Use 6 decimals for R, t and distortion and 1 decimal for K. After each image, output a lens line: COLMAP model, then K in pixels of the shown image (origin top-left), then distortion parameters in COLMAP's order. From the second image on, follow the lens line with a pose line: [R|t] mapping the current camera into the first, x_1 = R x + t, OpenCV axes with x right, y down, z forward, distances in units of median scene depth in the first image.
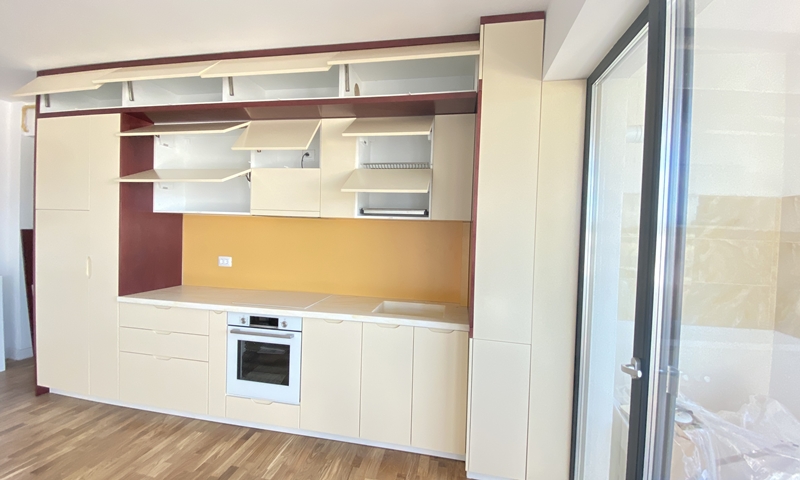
lens RADIAL K [[351.2, 0, 392.5], [0, 351.2, 239.3], [0, 0, 1]] dist [0.021300, -0.024124]
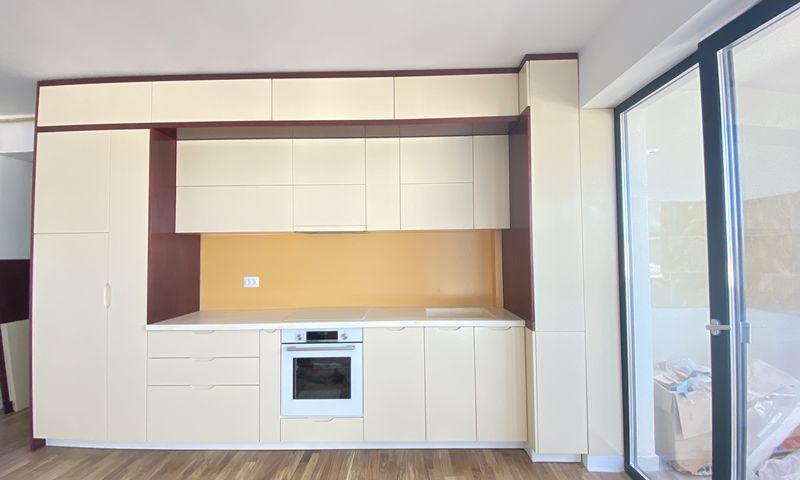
lens RADIAL K [[351.2, 0, 392.5], [0, 351.2, 239.3], [0, 0, 1]] dist [0.021300, -0.024124]
pose [[0.982095, -0.038138, 0.184485, -0.337101], [0.049846, 0.996998, -0.059245, 0.029244], [-0.181672, 0.067380, 0.981048, -0.031874]]
